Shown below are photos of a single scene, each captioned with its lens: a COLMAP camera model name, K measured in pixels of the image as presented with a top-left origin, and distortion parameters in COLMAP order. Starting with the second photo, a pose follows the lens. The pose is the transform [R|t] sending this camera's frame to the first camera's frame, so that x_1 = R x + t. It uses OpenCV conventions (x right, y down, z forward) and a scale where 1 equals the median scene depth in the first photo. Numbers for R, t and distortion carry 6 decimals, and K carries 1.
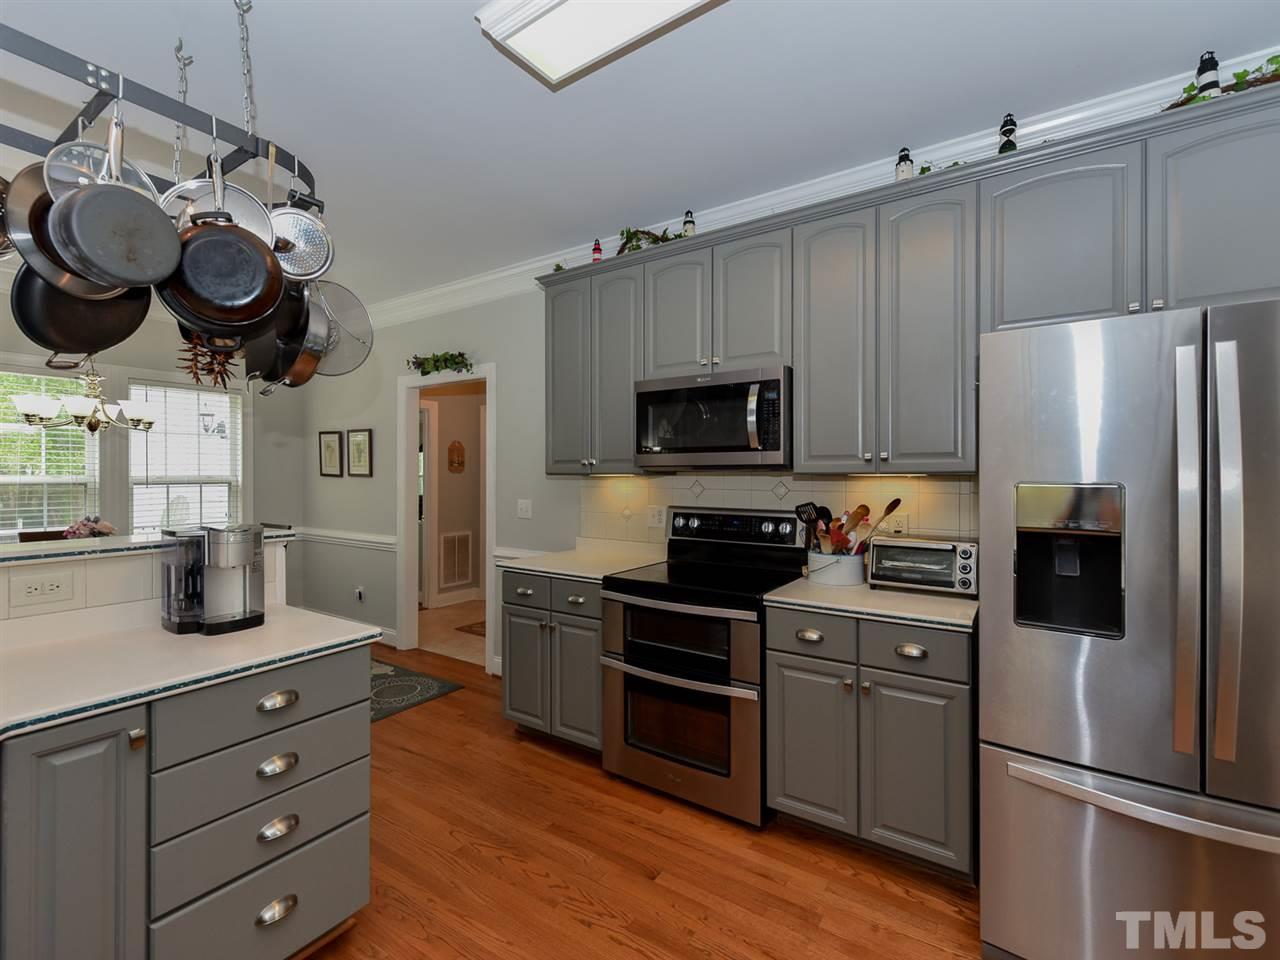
lens RADIAL K [[580.6, 0, 646.9], [0, 580.6, 470.8], [0, 0, 1]] dist [-0.000773, -0.000681]
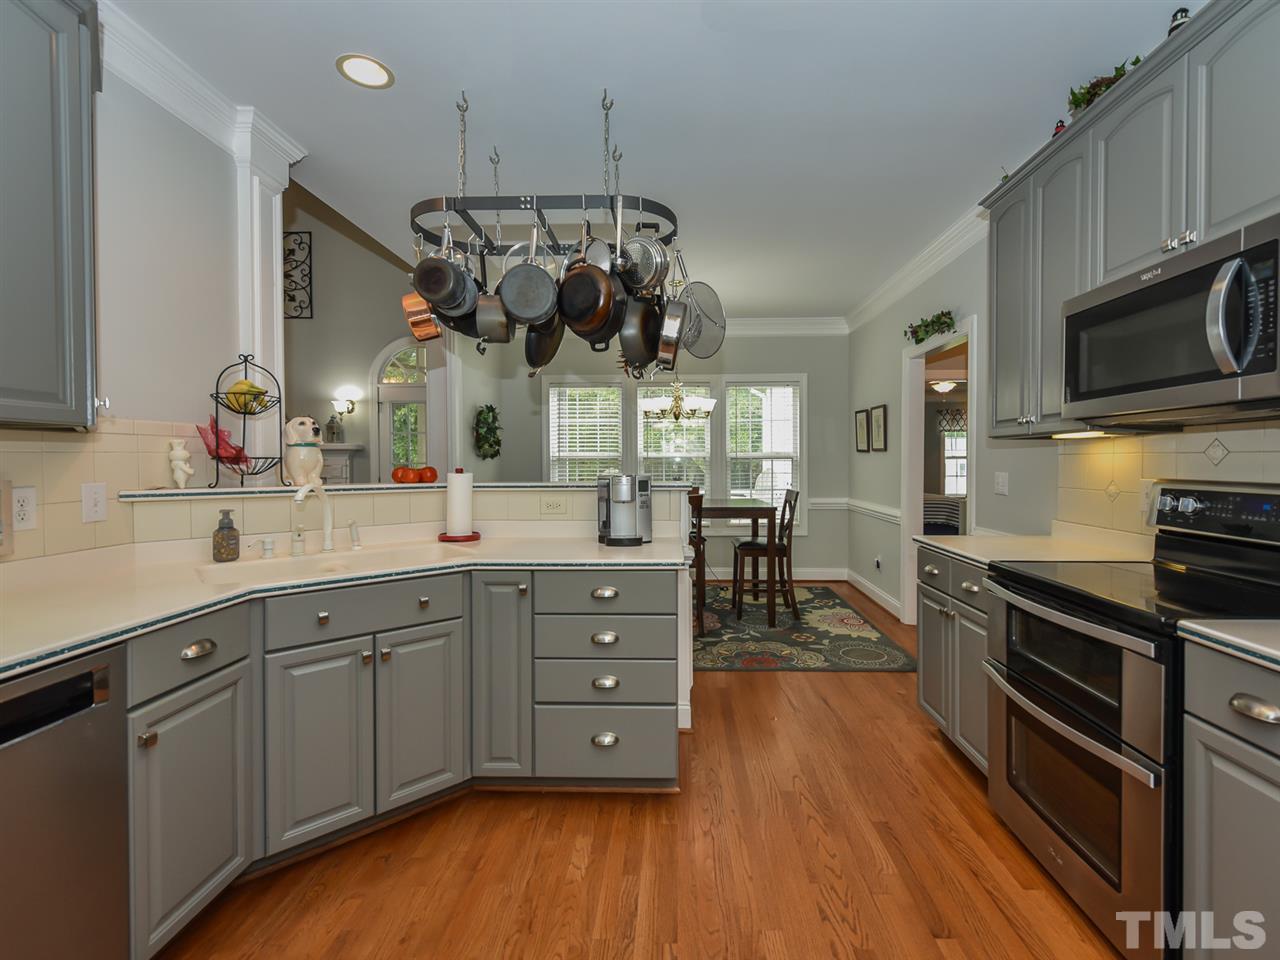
lens RADIAL K [[580.6, 0, 653.5], [0, 580.6, 467.5], [0, 0, 1]] dist [-0.000773, -0.000681]
pose [[0.525108, 0.007477, -0.851003, 0.365732], [0.009689, 0.999844, 0.014764, 0.040361], [0.850980, -0.015998, 0.524954, 0.210011]]
